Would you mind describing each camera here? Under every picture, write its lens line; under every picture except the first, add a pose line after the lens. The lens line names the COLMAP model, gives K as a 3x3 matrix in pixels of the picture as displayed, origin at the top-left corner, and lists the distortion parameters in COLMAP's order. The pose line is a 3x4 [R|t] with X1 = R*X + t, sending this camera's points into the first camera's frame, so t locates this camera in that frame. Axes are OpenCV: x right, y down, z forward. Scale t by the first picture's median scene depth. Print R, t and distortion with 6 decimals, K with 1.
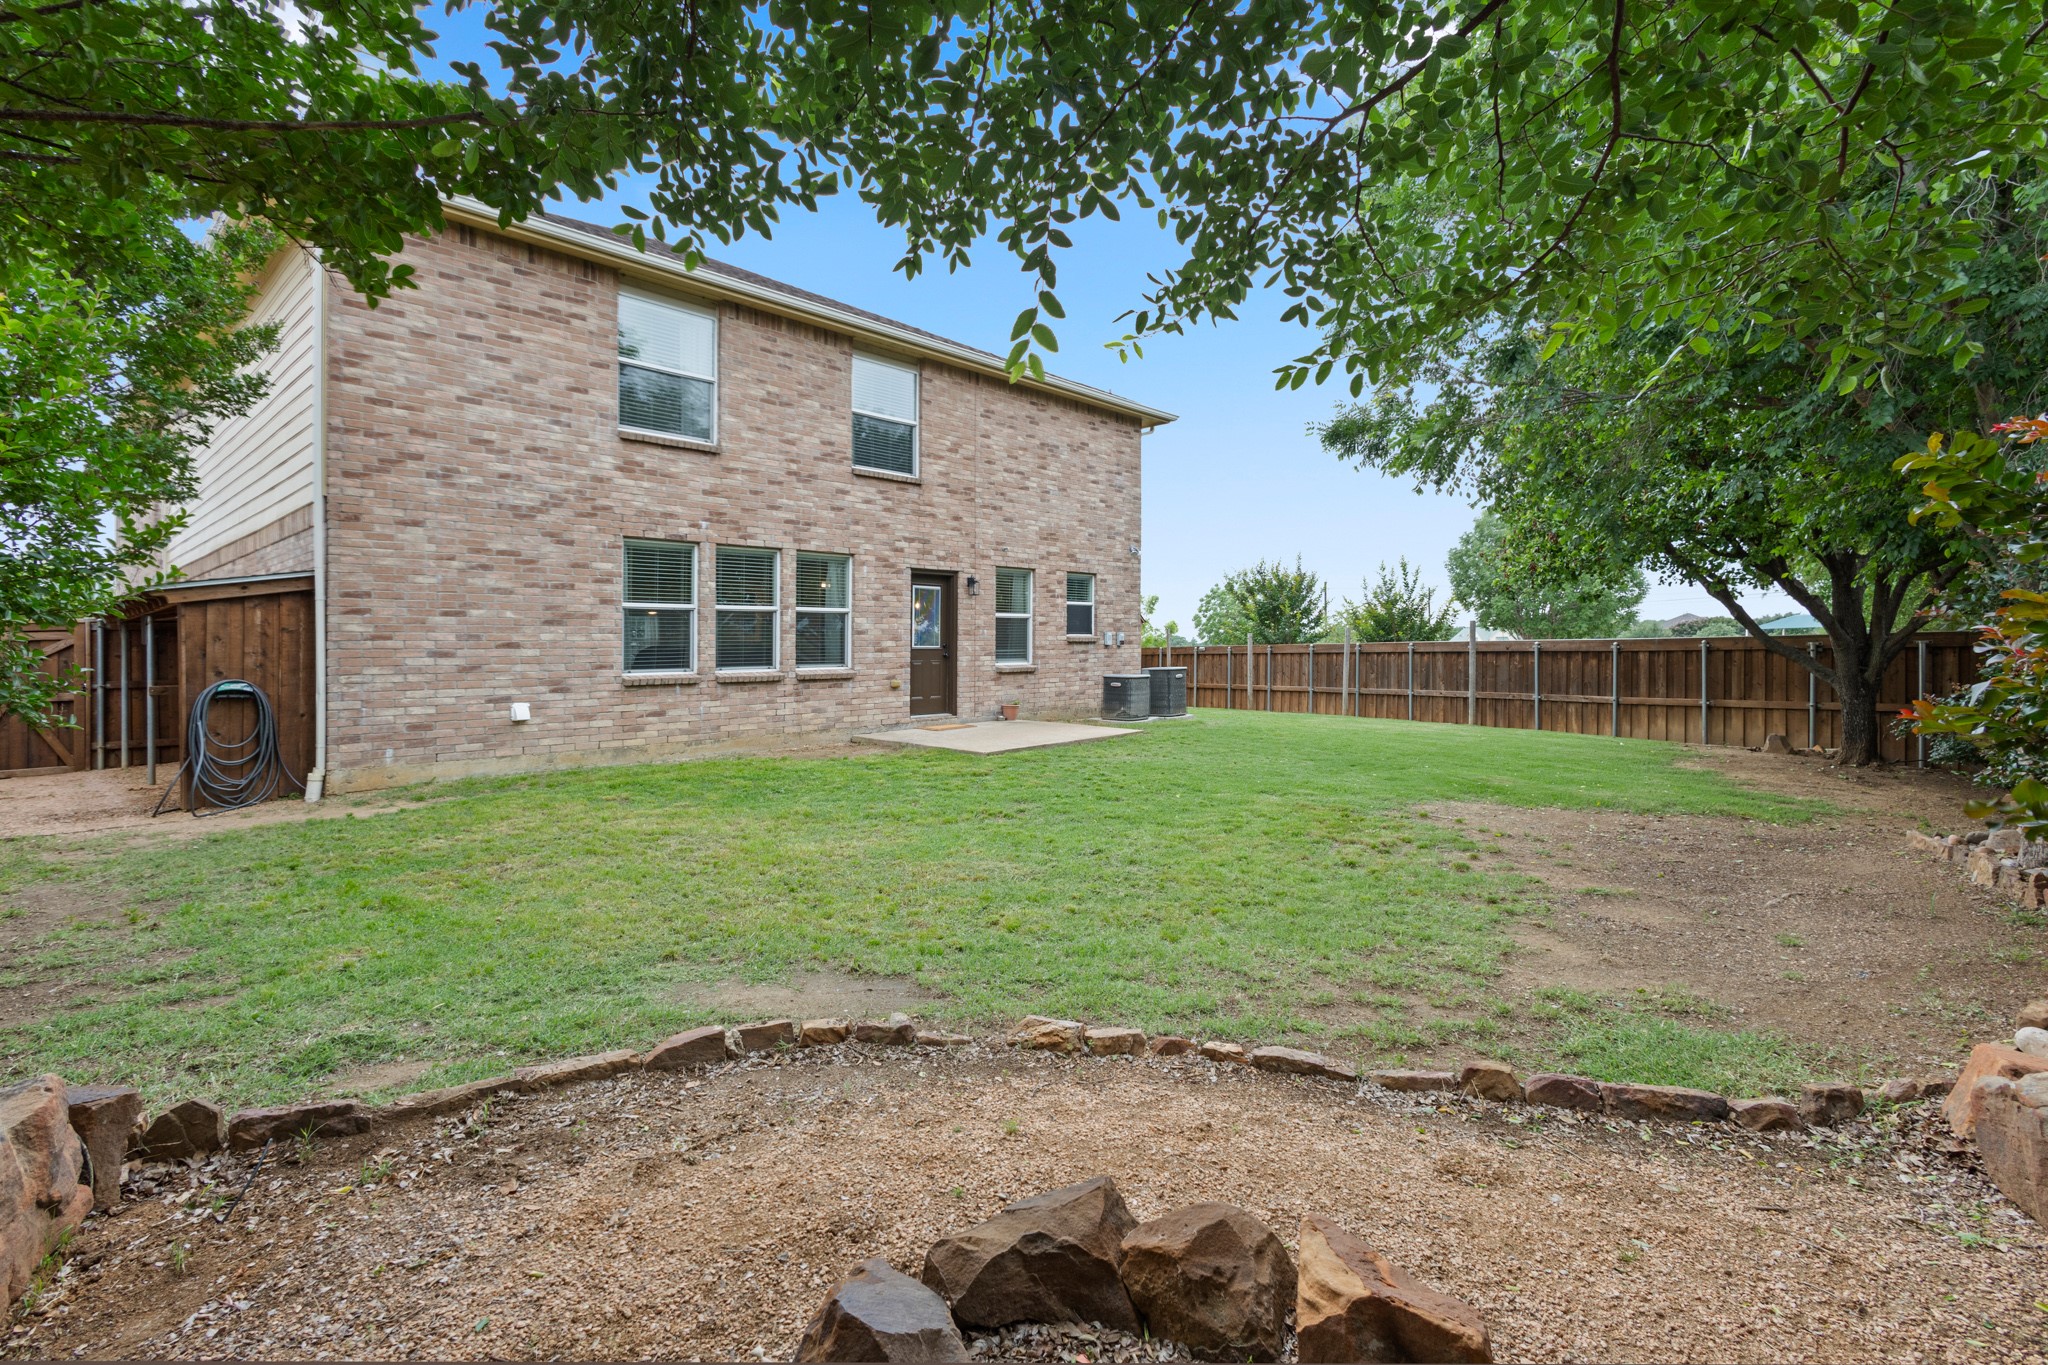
lens RADIAL K [[950.4, 0, 1023.6], [0, 950.4, 668.4], [0, 0, 1]] dist [0.000057, 0.000111]
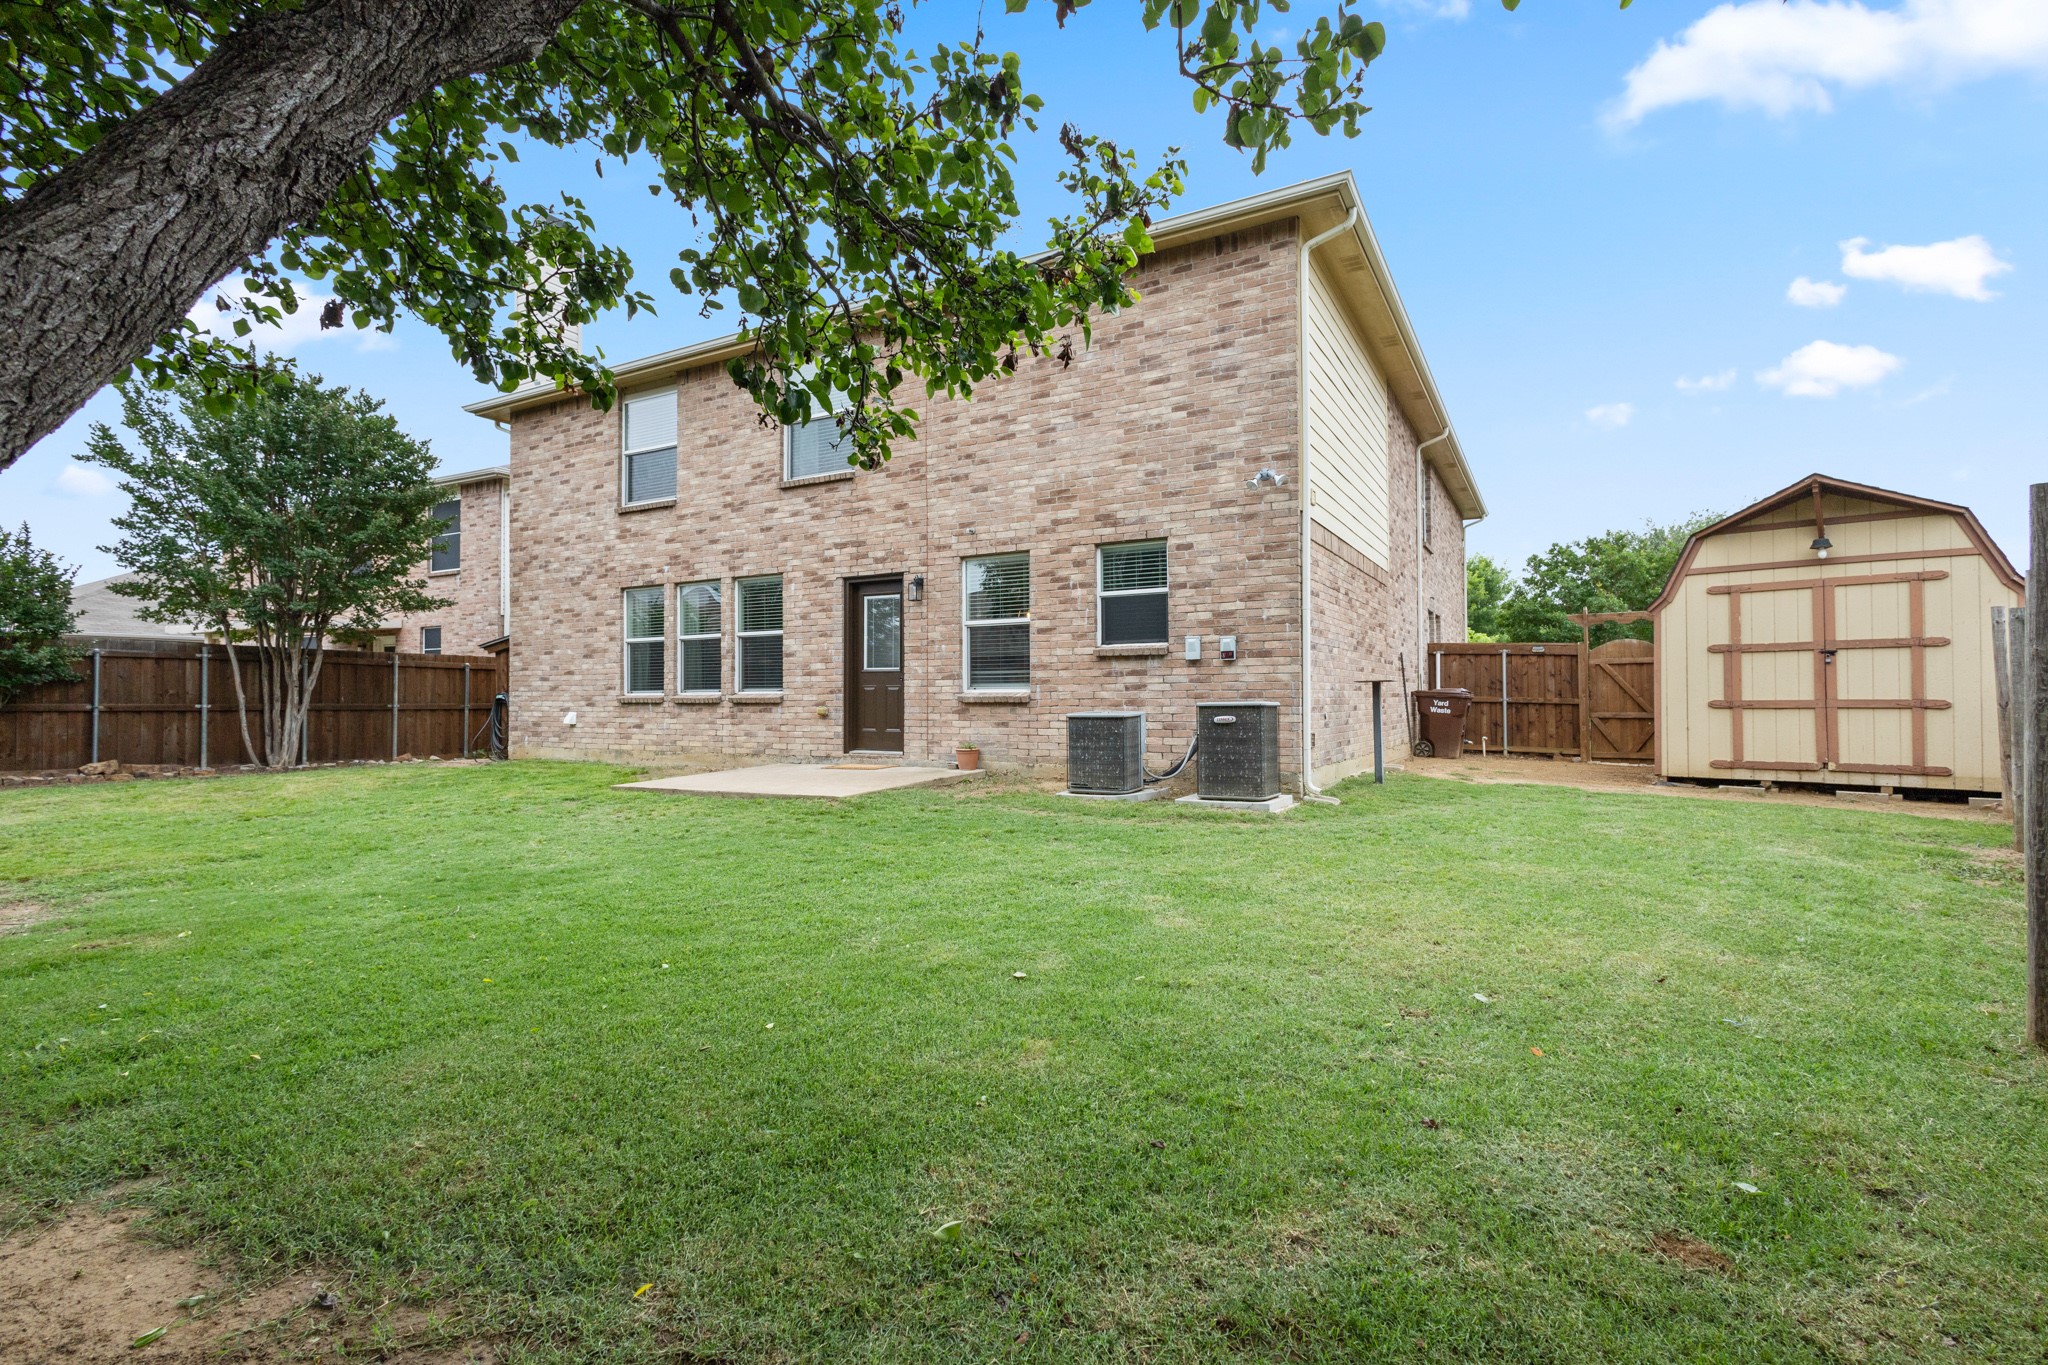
lens RADIAL K [[950.4, 0, 1031.8], [0, 950.4, 685.5], [0, 0, 1]] dist [0.000057, 0.000111]
pose [[0.234026, -0.004049, -0.972222, 0.826362], [-0.019046, 0.999780, -0.008748, -0.004107], [0.972044, 0.020564, 0.233897, 1.052412]]
